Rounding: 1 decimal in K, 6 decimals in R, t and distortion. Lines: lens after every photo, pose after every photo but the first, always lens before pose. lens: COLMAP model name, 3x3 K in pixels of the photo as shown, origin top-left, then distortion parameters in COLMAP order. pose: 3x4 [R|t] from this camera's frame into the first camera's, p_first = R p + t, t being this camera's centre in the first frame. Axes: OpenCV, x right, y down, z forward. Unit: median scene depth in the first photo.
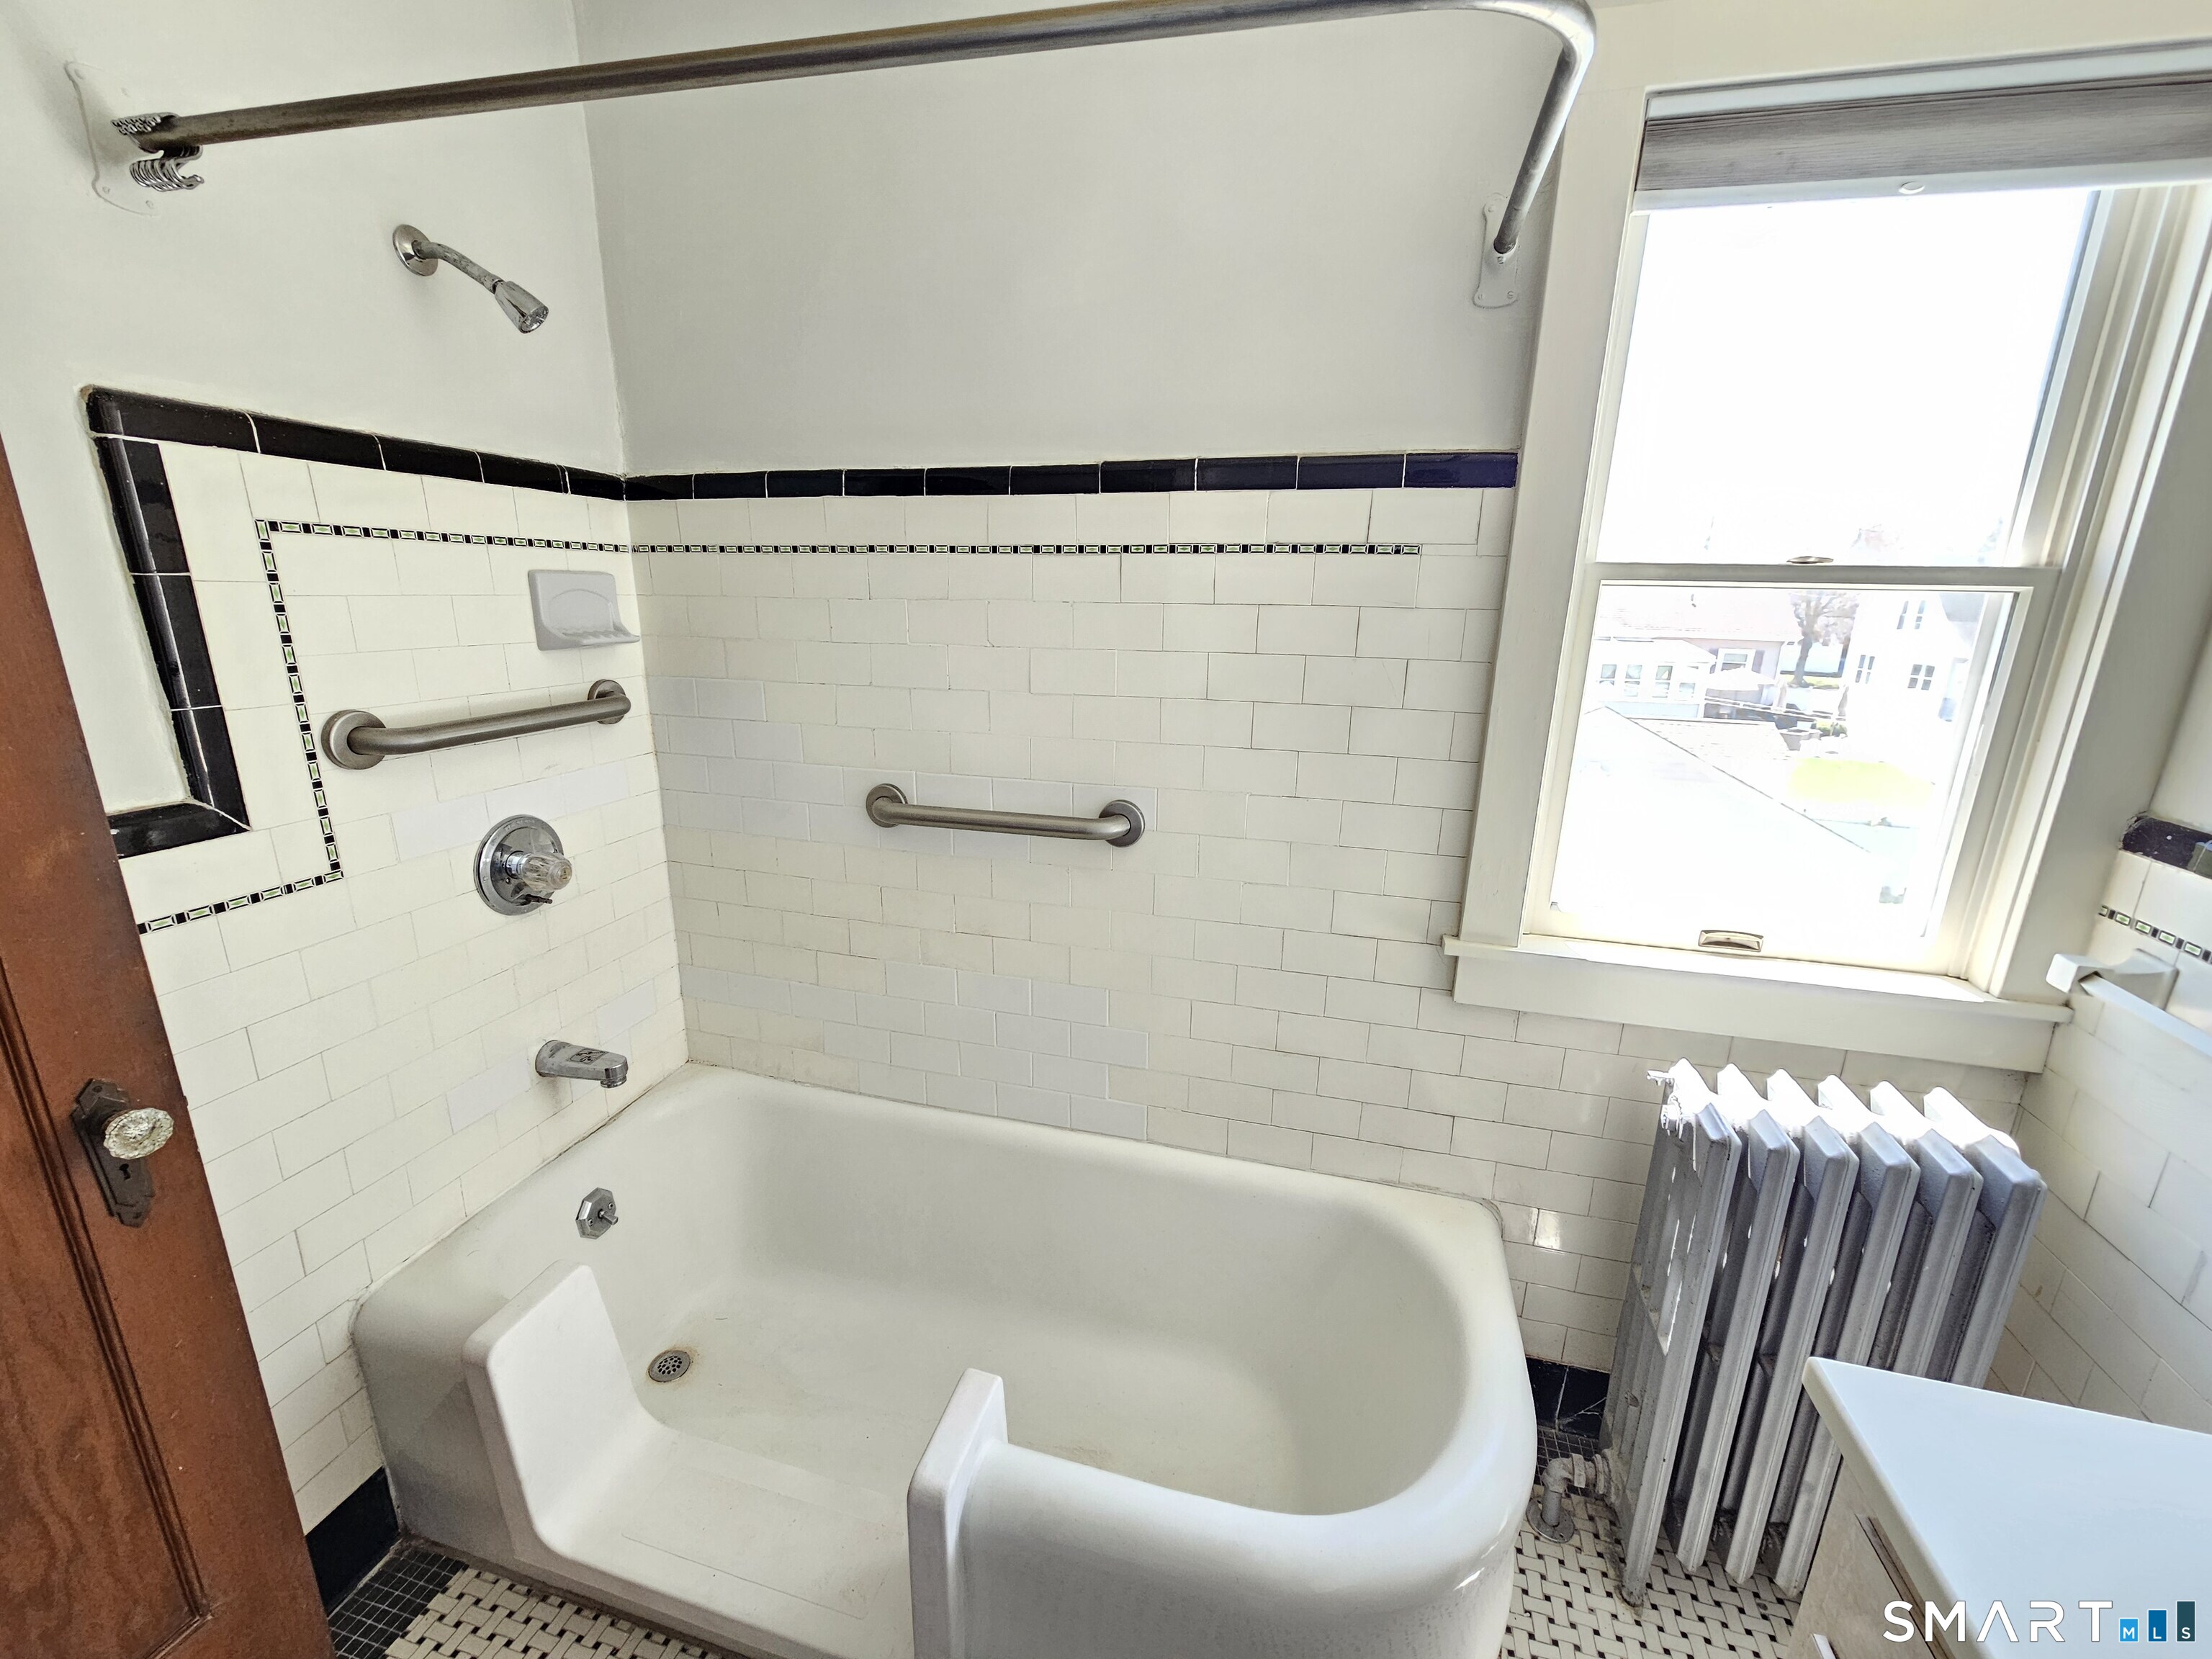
lens RADIAL K [[903.0, 0, 1103.8], [0, 903.0, 832.3], [0, 0, 1]] dist [0.001571, 0.001135]
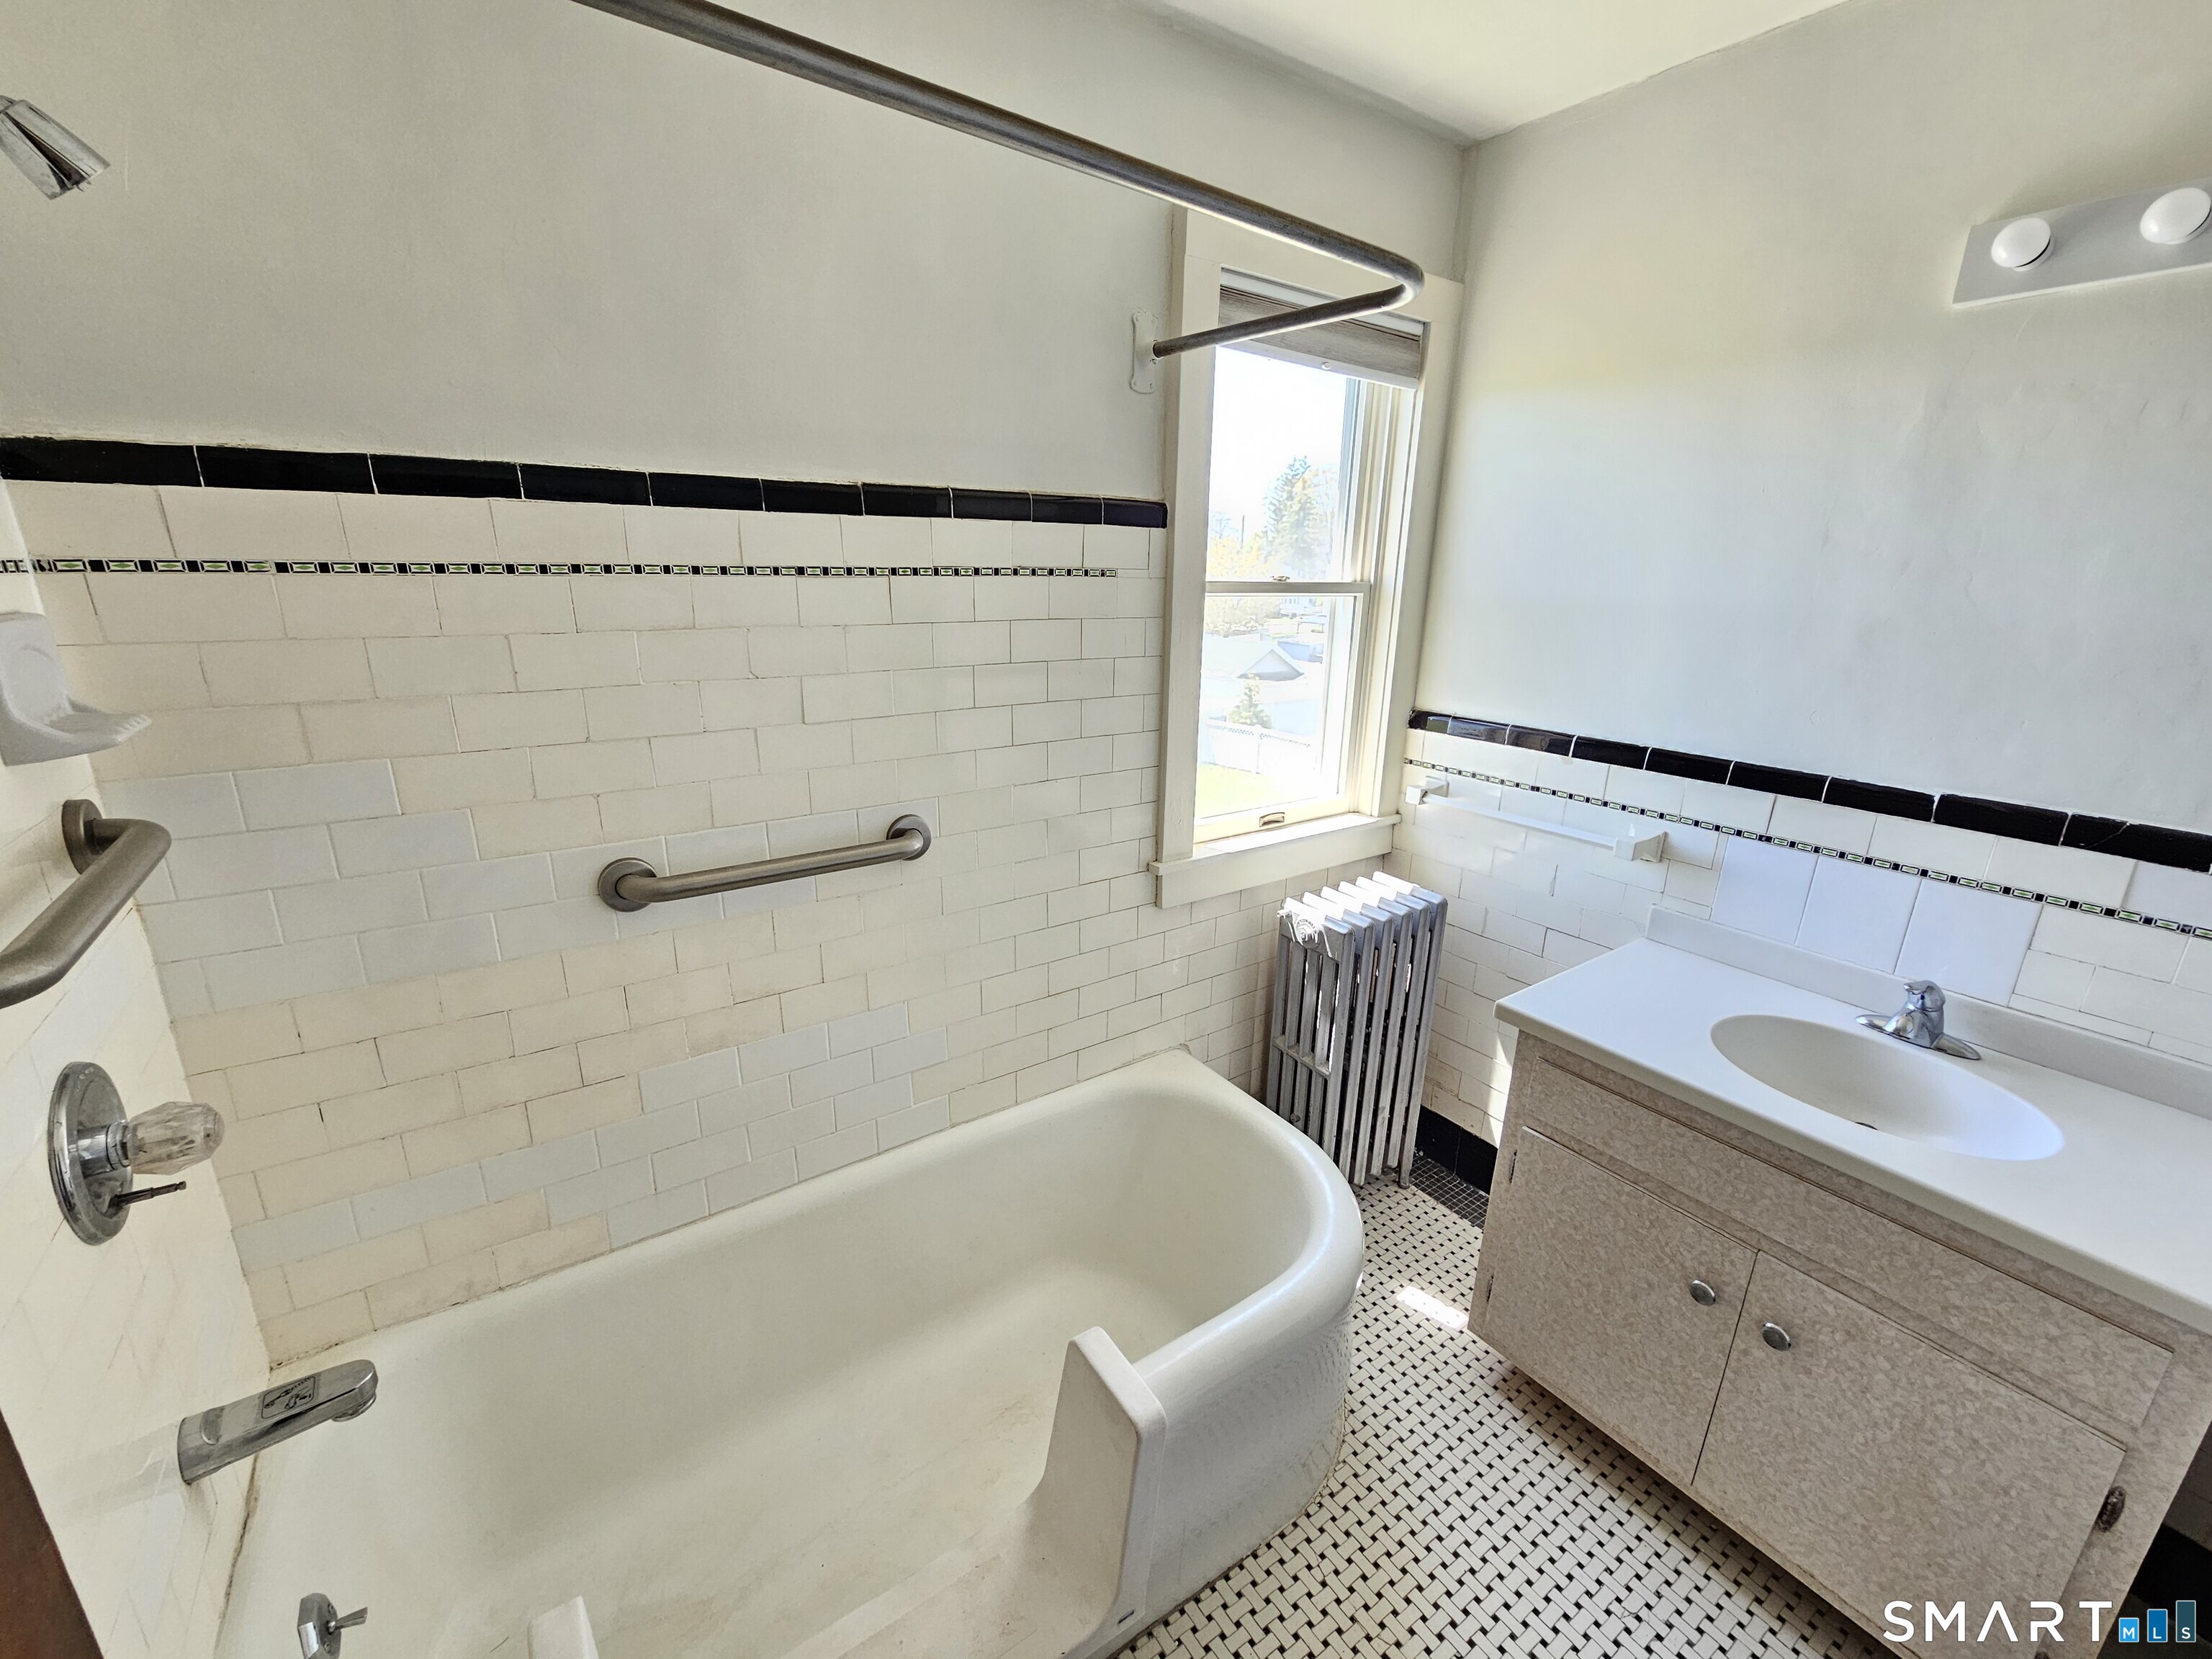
lens RADIAL K [[903.0, 0, 1085.7], [0, 903.0, 836.1], [0, 0, 1]] dist [0.001571, 0.001135]
pose [[0.649128, -0.223128, 0.727219, -0.656864], [0.196598, 0.972742, 0.122974, -0.108148], [-0.734835, 0.063144, 0.675300, 0.175391]]
